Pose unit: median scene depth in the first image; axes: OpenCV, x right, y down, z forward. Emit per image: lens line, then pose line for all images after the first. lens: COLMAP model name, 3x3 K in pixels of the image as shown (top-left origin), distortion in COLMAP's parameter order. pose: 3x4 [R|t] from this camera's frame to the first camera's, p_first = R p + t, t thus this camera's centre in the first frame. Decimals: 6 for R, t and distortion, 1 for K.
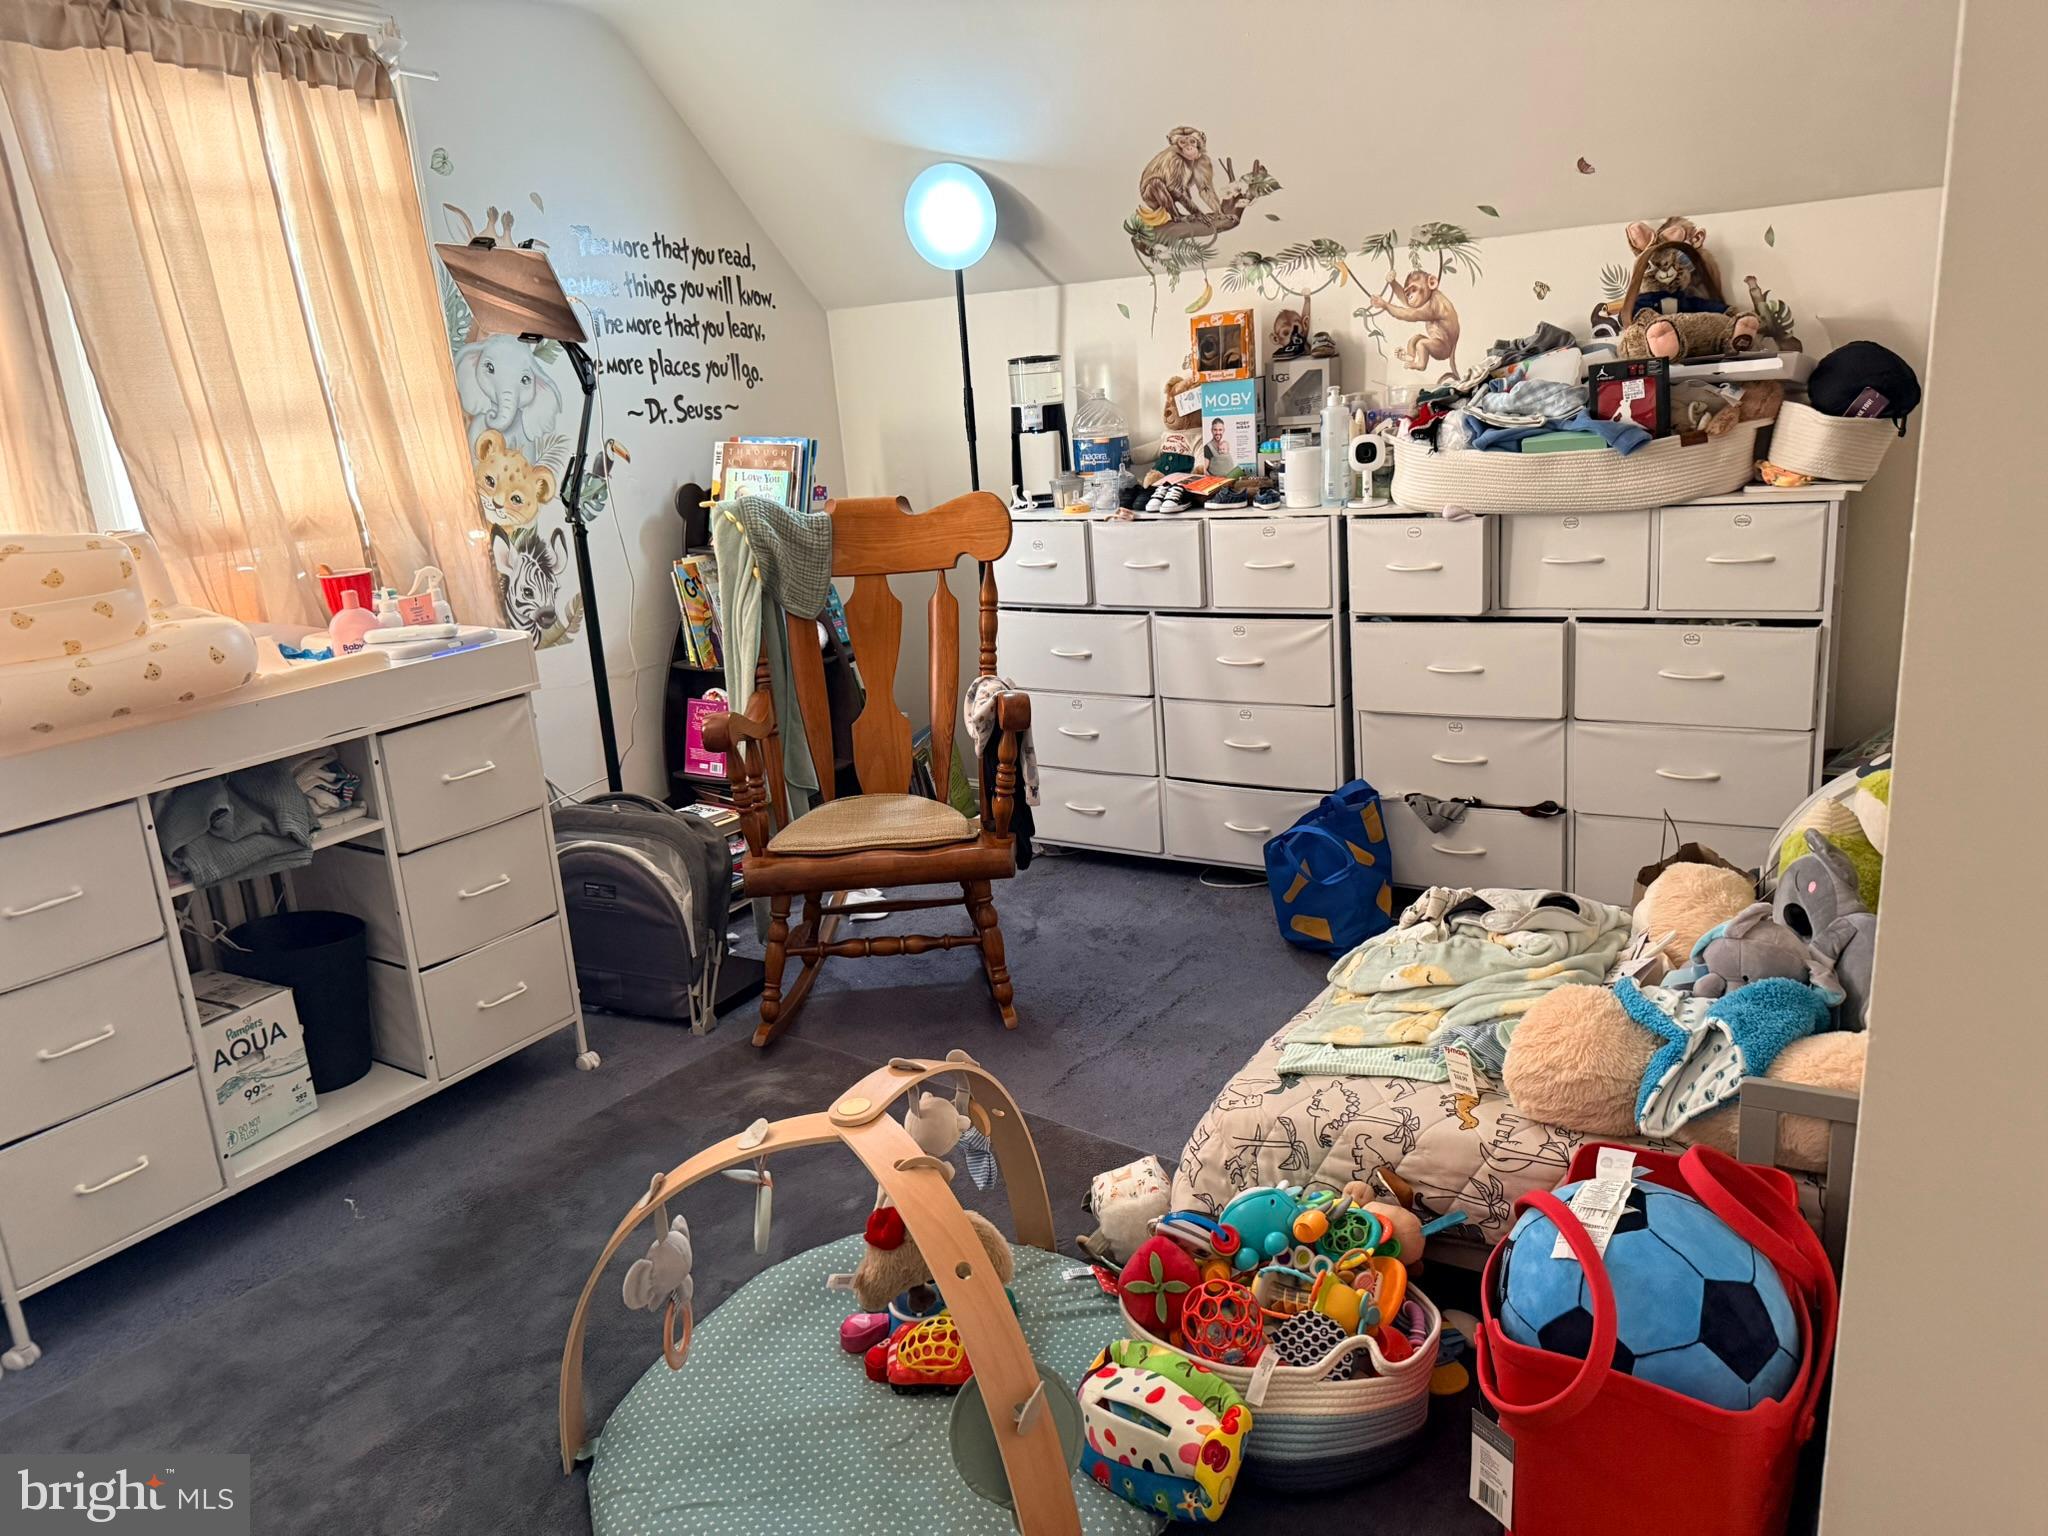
lens RADIAL K [[1433.4, 0, 1026.9], [0, 1433.4, 775.6], [0, 0, 1]] dist [0.101216, -0.177980]
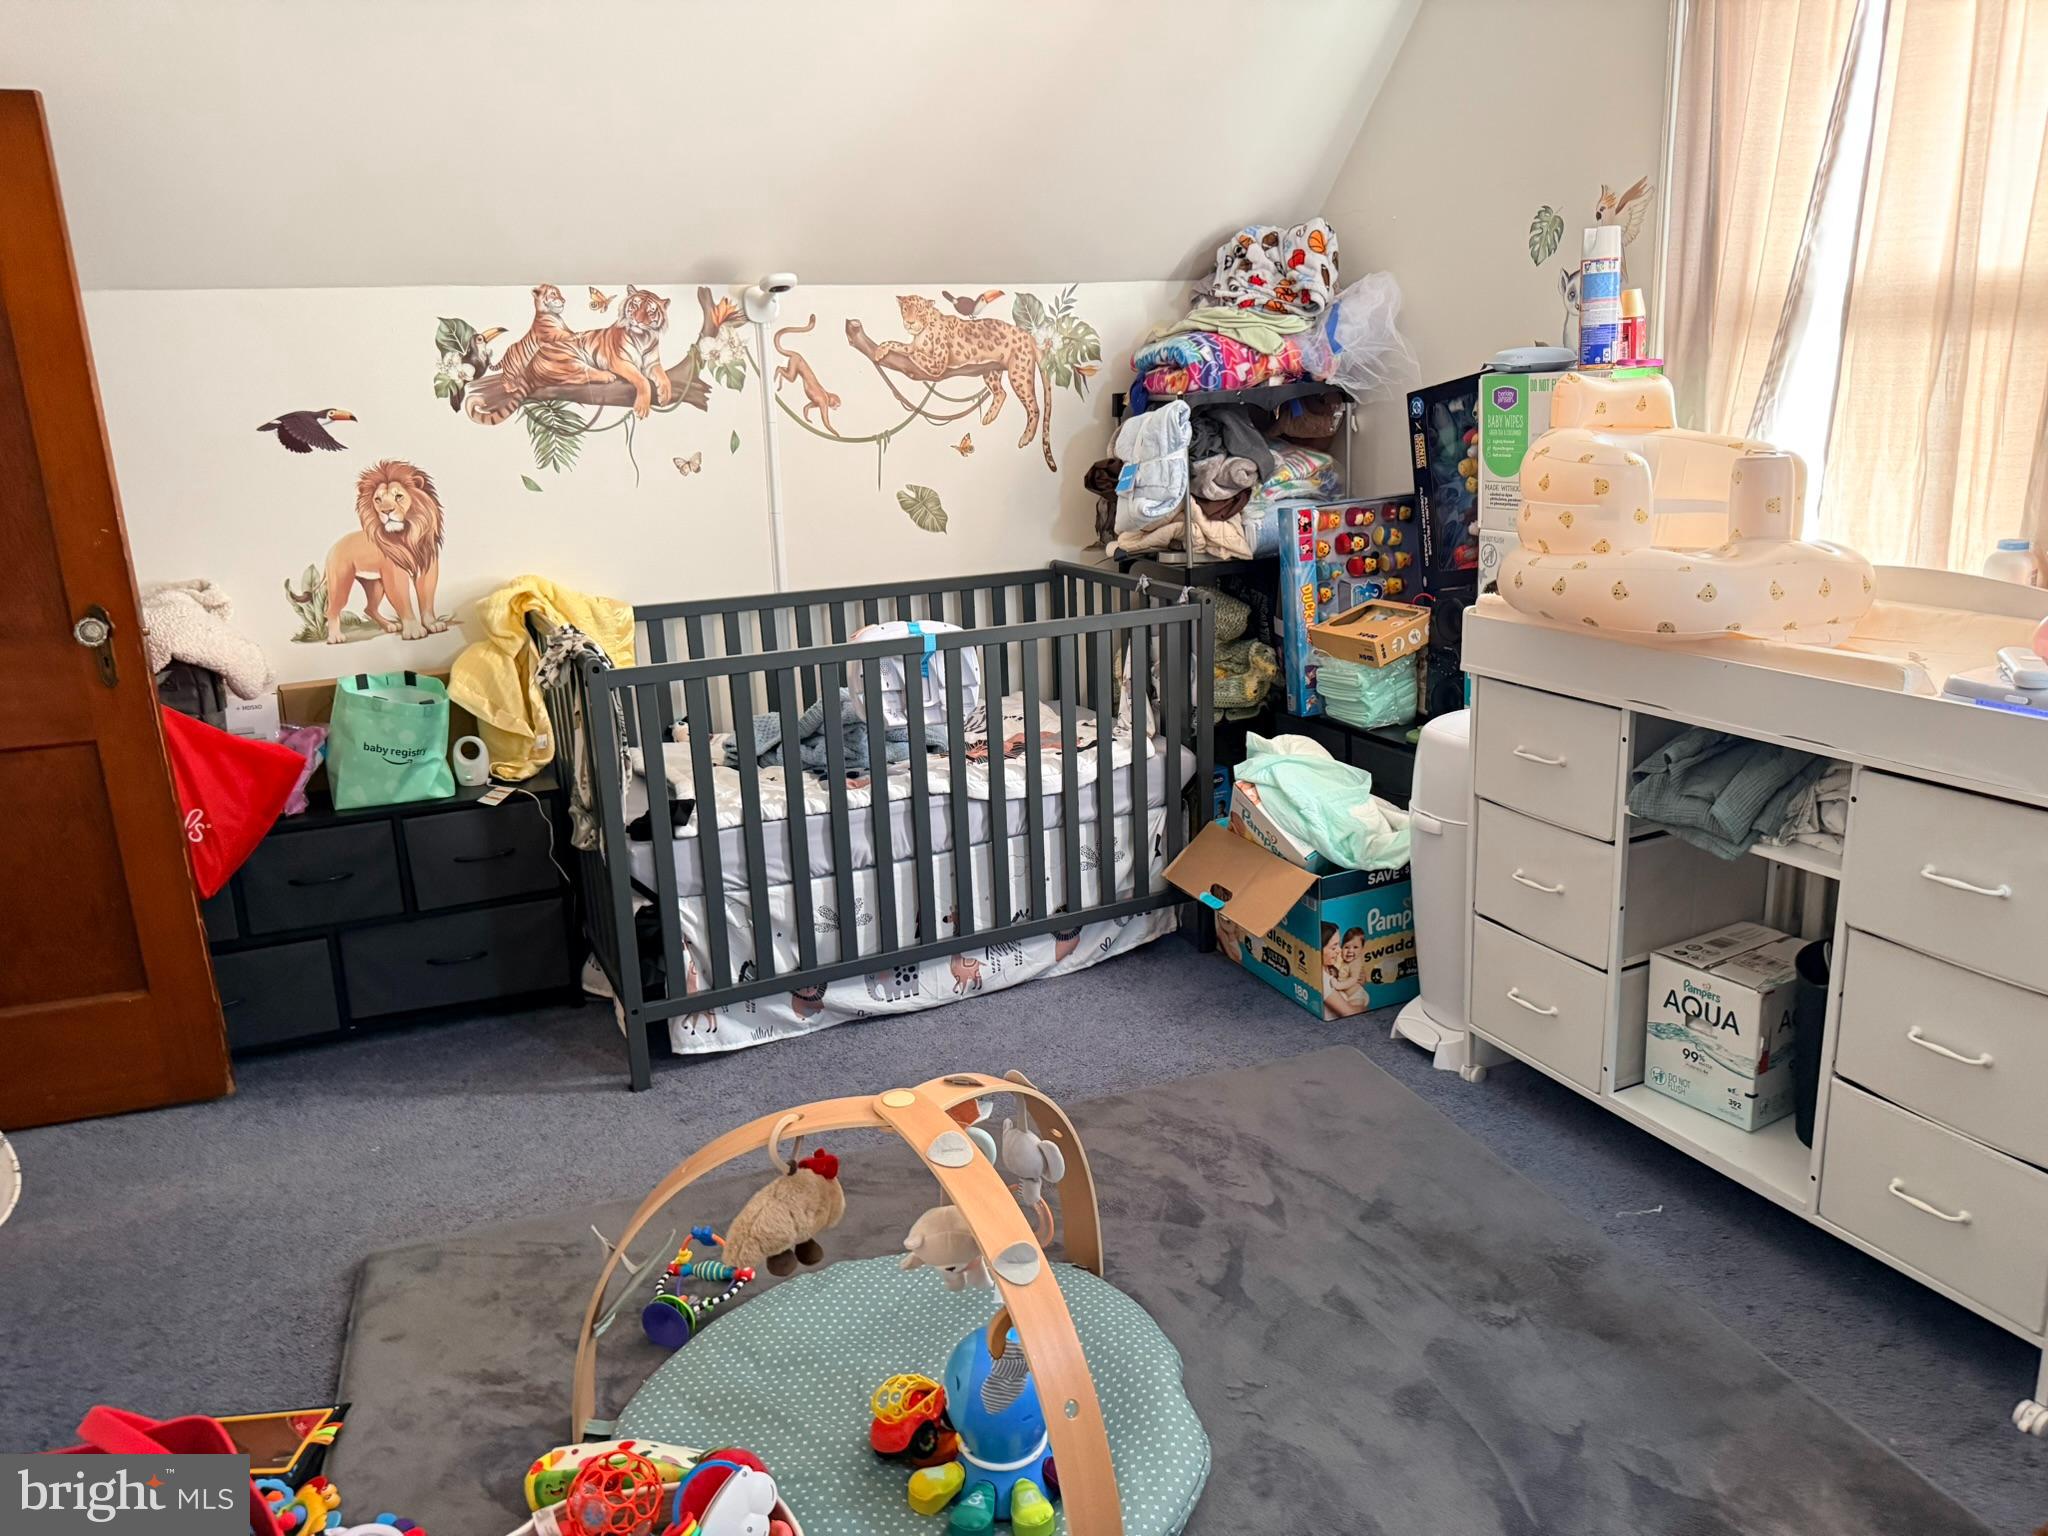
lens RADIAL K [[1492.6, 0, 1058.7], [0, 1492.6, 805.4], [0, 0, 1]] dist [0.090415, -0.151987]
pose [[-0.536628, 0.315334, -0.782684, 0.316194], [-0.153753, 0.875482, 0.458138, -0.241982], [0.829693, 0.366190, -0.421325, 0.783299]]
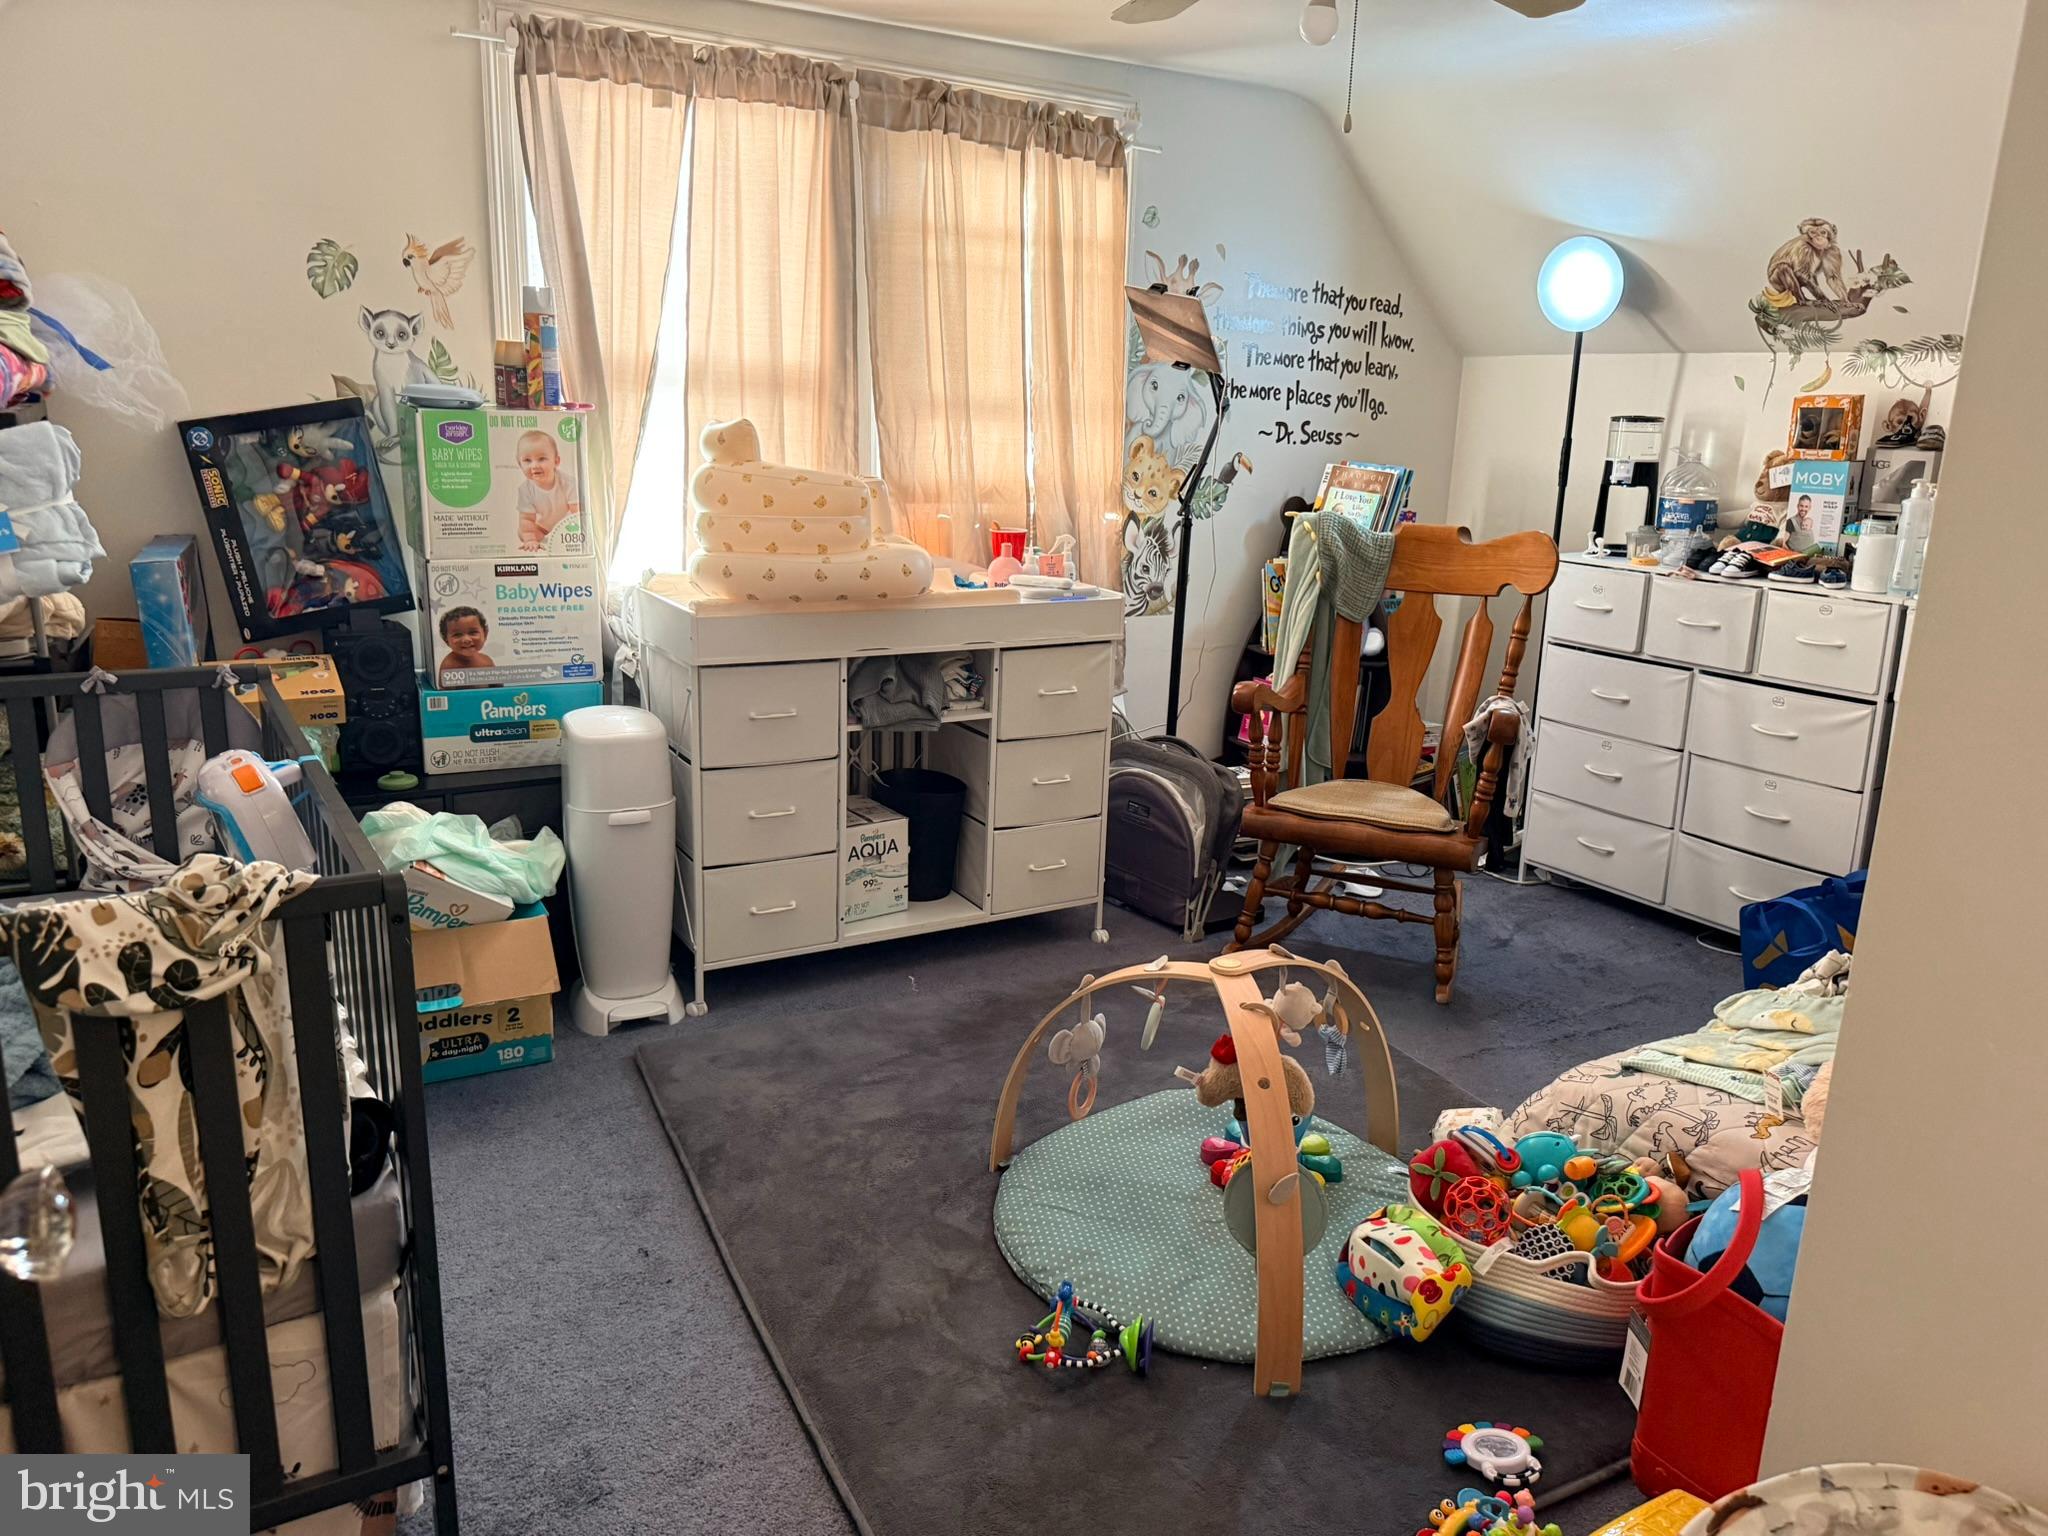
lens RADIAL K [[1435.5, 0, 1030.9], [0, 1435.5, 764.1], [0, 0, 1]] dist [0.148402, -0.285569]
pose [[0.886958, 0.201465, -0.415592, 0.124891], [-0.210260, 0.977325, 0.025037, 0.028974], [0.411212, 0.065176, 0.909207, -0.160990]]
